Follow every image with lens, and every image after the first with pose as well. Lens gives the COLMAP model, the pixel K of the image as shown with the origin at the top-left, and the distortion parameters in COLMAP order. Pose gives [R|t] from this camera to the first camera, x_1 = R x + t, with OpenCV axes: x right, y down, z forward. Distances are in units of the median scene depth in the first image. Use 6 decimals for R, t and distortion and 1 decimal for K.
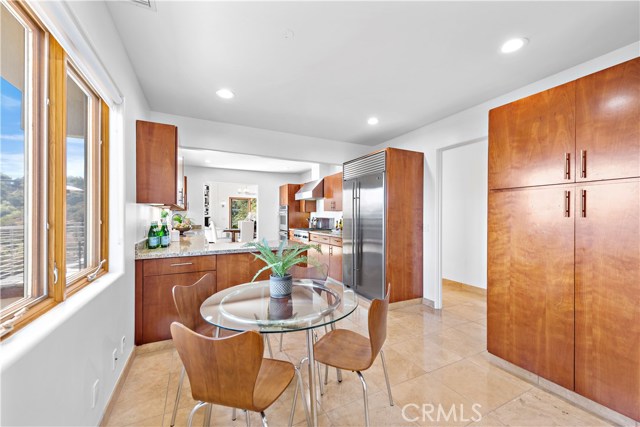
lens RADIAL K [[252.1, 0, 325.4], [0, 252.1, 214.0], [0, 0, 1]] dist [0.015599, -0.003255]
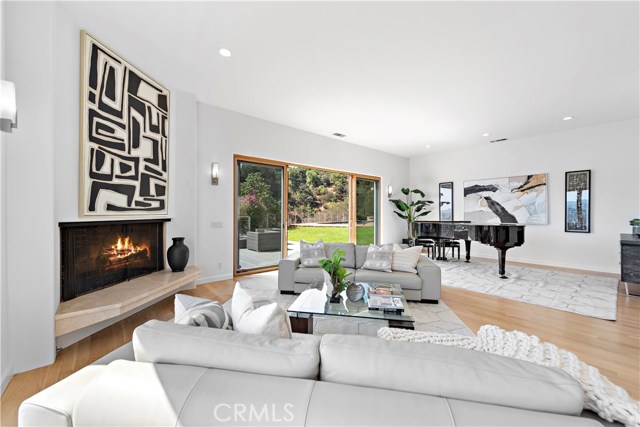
lens RADIAL K [[252.1, 0, 320.1], [0, 252.1, 213.5], [0, 0, 1]] dist [0.015599, -0.003255]
pose [[0.973379, 0.001297, 0.229199, -0.794410], [-0.003685, 0.999943, 0.009993, 0.006984], [-0.229173, -0.010571, 0.973328, 1.541030]]
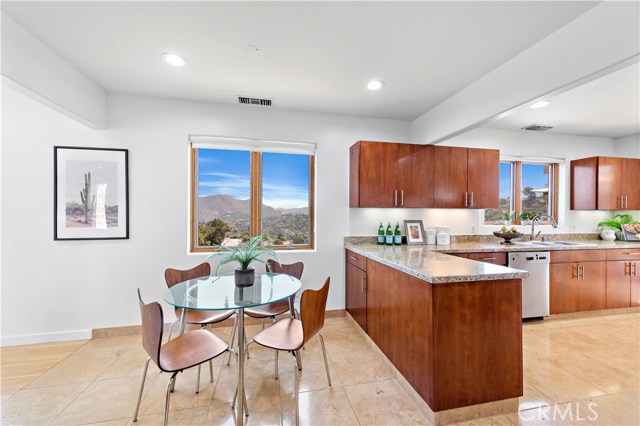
lens RADIAL K [[250.8, 0, 317.7], [0, 250.8, 214.5], [0, 0, 1]] dist [0.007275, -0.000531]
pose [[-0.271015, -0.004240, -0.962566, 0.209864], [0.000028, 0.999990, -0.004413, 0.000233], [0.962575, -0.001223, -0.271013, 0.409100]]
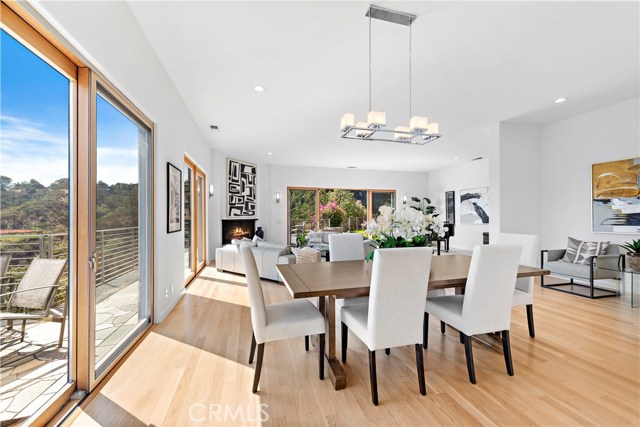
lens RADIAL K [[252.1, 0, 318.2], [0, 252.1, 215.1], [0, 0, 1]] dist [0.015599, -0.003255]
pose [[0.977595, -0.004229, -0.210452, -0.406983], [0.004972, 0.999983, 0.002999, 0.002492], [0.210436, -0.003978, 0.977600, 0.956711]]
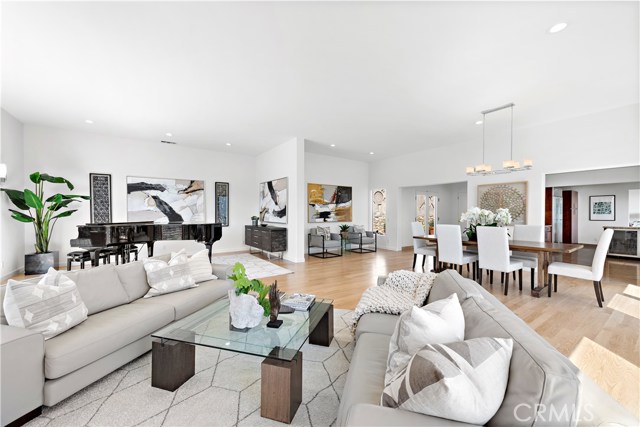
lens RADIAL K [[252.1, 0, 318.5], [0, 252.1, 215.4], [0, 0, 1]] dist [0.015599, -0.003255]
pose [[-0.136599, -0.011691, 0.990557, -0.985271], [-0.009947, 0.999896, 0.010429, 0.007141], [-0.990577, -0.008428, -0.136701, 1.881343]]
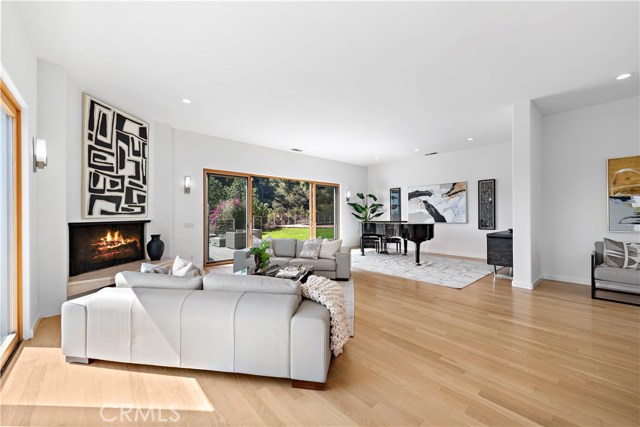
lens RADIAL K [[252.1, 0, 320.1], [0, 252.1, 214.2], [0, 0, 1]] dist [0.015599, -0.003255]
pose [[0.969182, -0.004121, 0.246312, -0.691550], [0.002874, 0.999981, 0.005423, 0.004751], [-0.246329, -0.004548, 0.969175, 1.329546]]
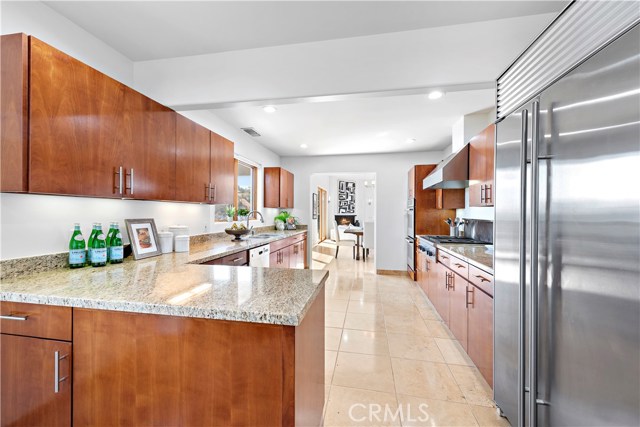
lens RADIAL K [[252.1, 0, 318.2], [0, 252.1, 213.7], [0, 0, 1]] dist [0.015599, -0.003255]
pose [[0.781365, 0.005401, -0.624051, 0.062089], [-0.001785, 0.999978, 0.006420, -0.000039], [0.624072, -0.003903, 0.781357, 0.349554]]
